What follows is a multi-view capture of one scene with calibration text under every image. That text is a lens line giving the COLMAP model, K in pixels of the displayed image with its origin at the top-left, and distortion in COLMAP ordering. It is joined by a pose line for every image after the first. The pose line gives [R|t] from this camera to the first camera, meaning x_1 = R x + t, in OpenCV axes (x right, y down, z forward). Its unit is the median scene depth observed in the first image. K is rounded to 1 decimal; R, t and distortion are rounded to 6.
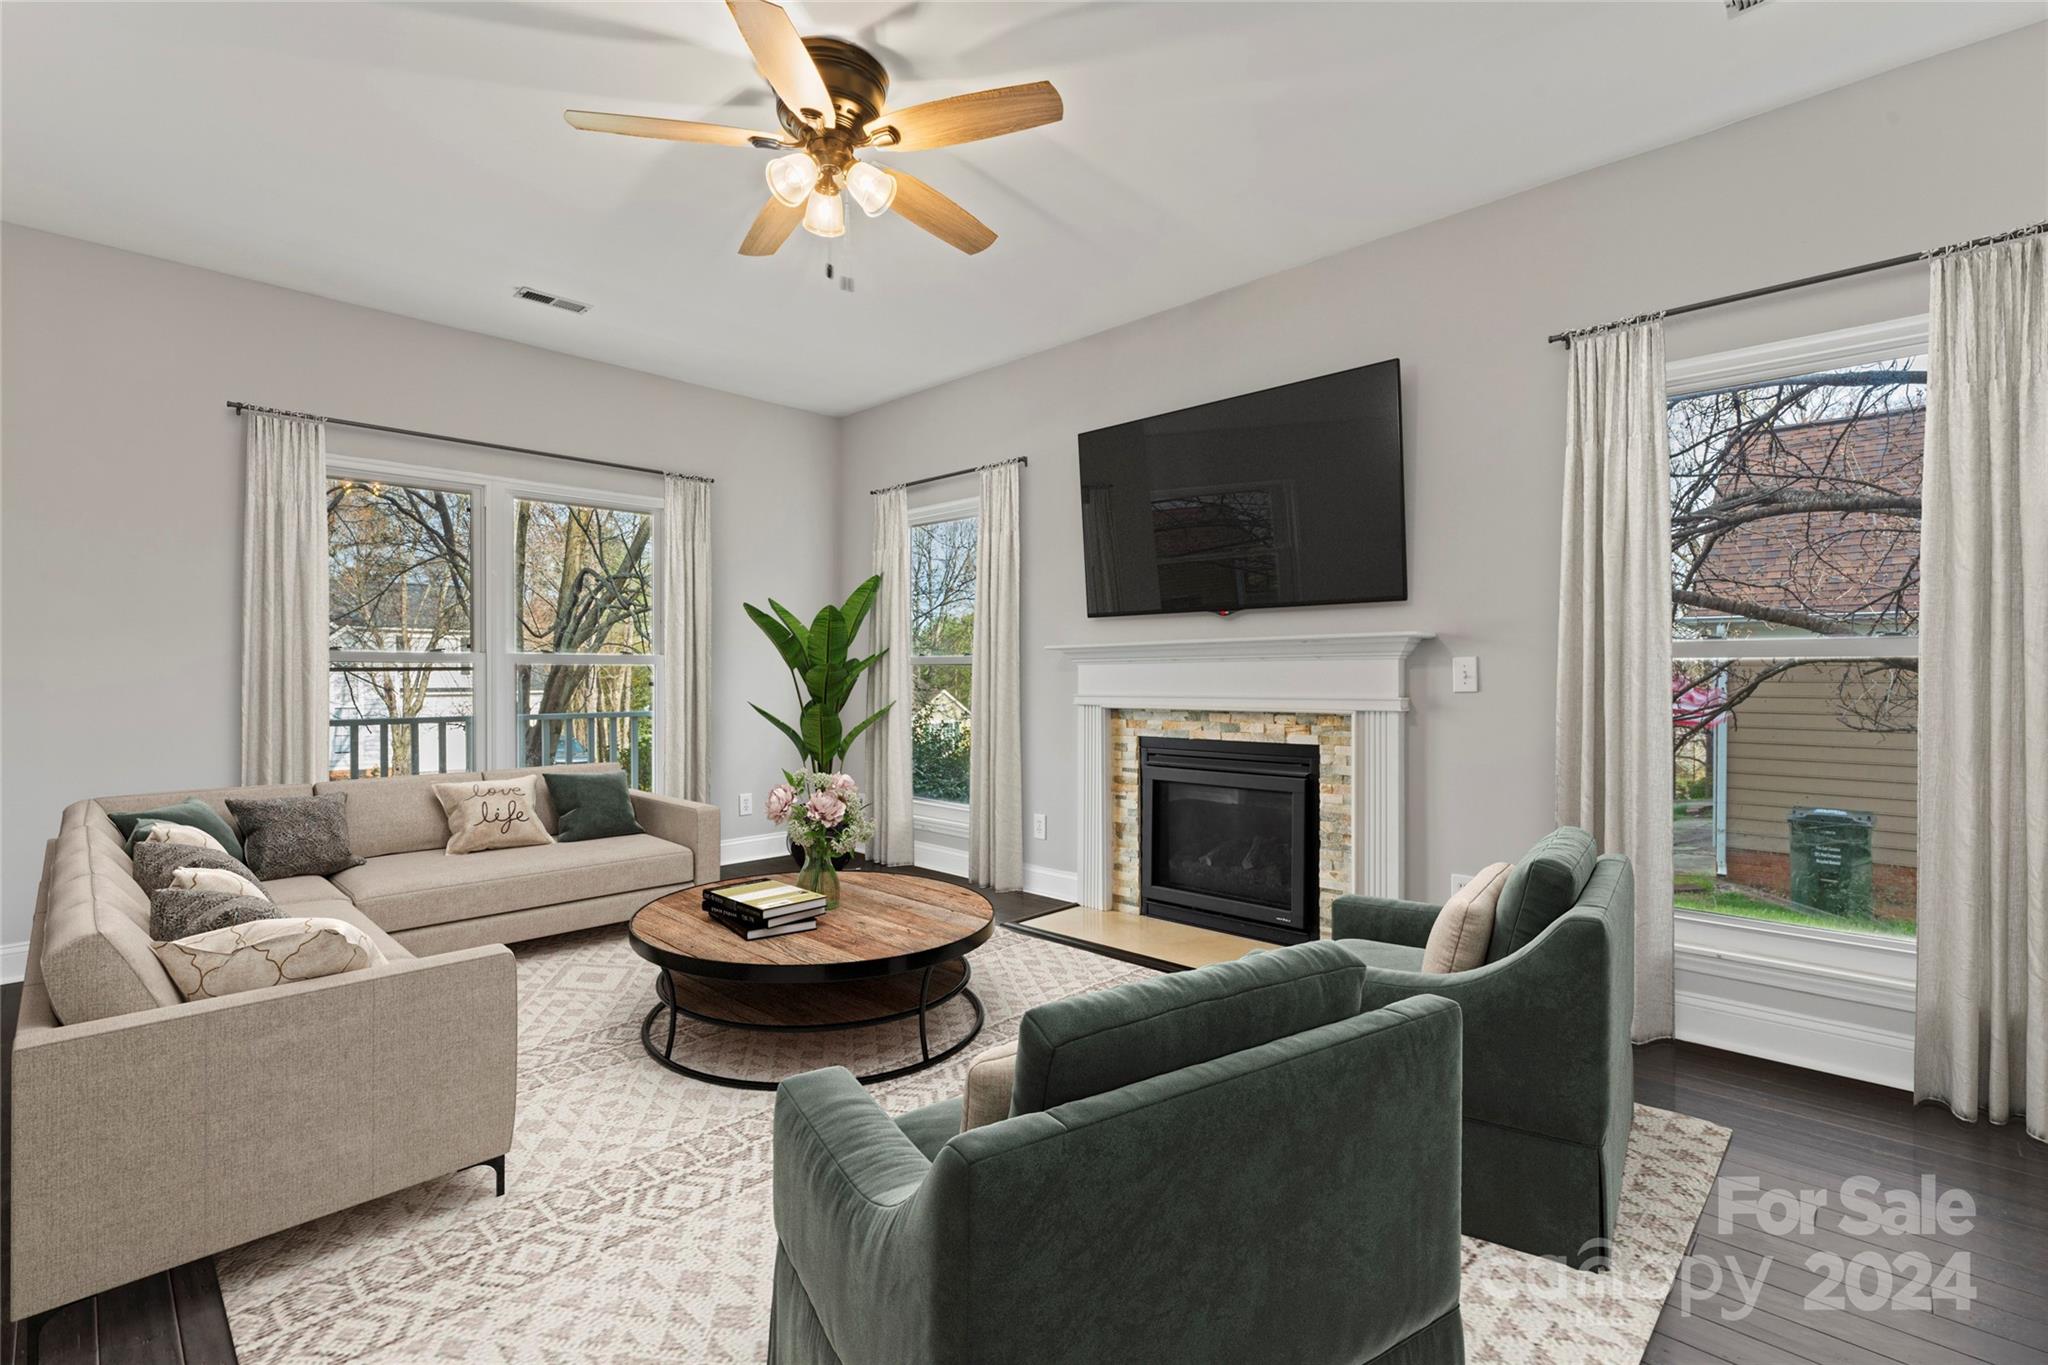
lens RADIAL K [[918.9, 0, 1028.4], [0, 918.9, 677.7], [0, 0, 1]] dist [-0.005370, 0.000493]
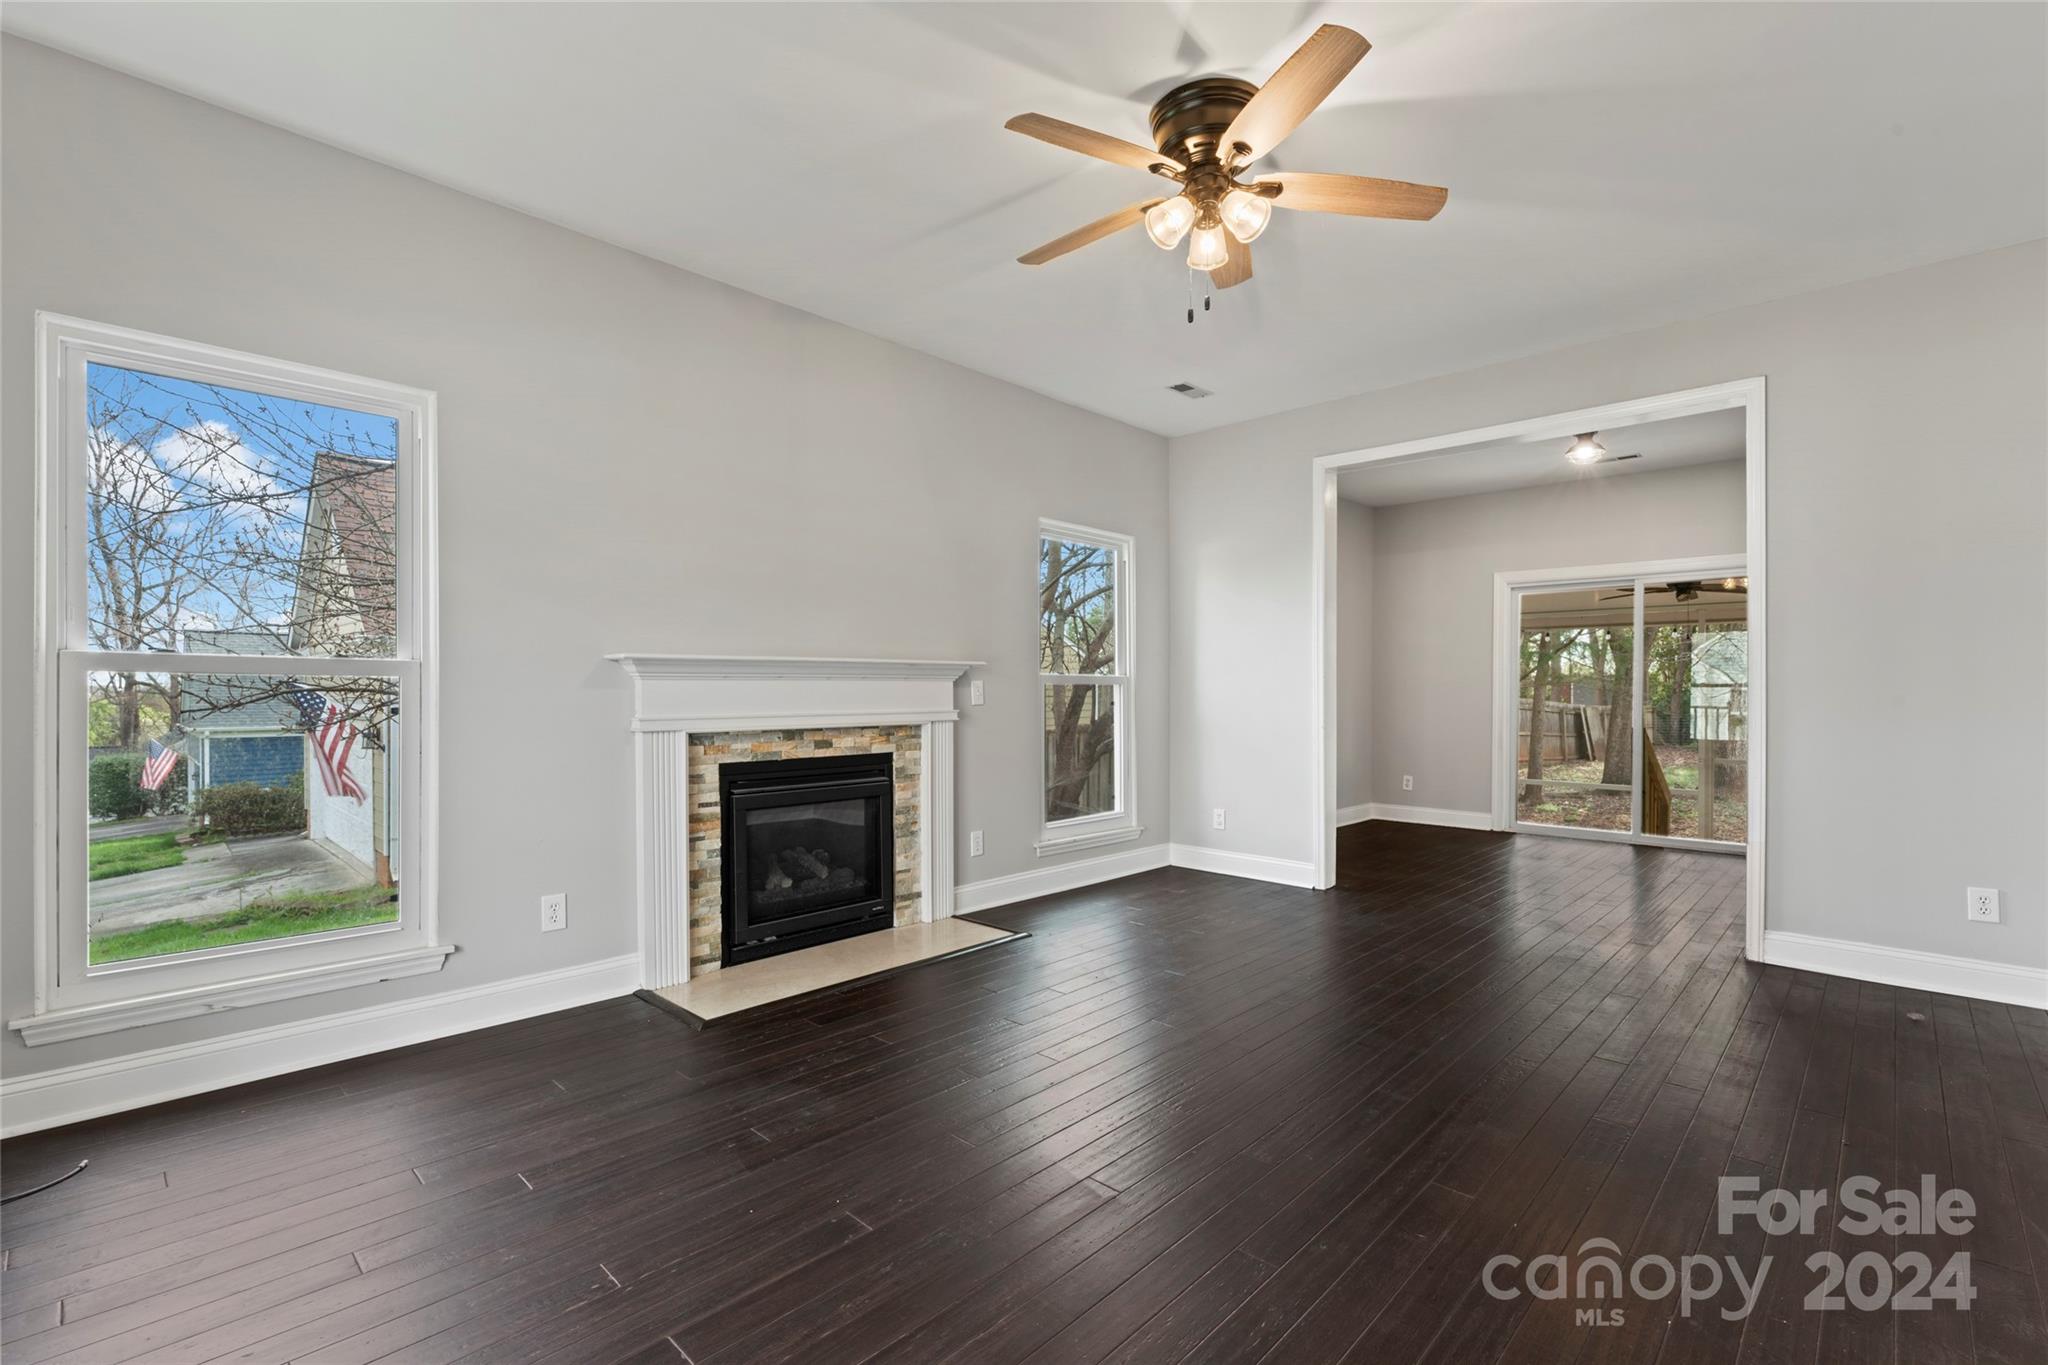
lens RADIAL K [[918.9, 0, 1035.0], [0, 918.9, 694.2], [0, 0, 1]] dist [-0.005370, 0.000493]
pose [[-0.010680, -0.001264, 0.999942, -0.758882], [0.001615, 0.999998, 0.001281, -0.002456], [-0.999942, 0.001629, -0.010678, 0.720785]]
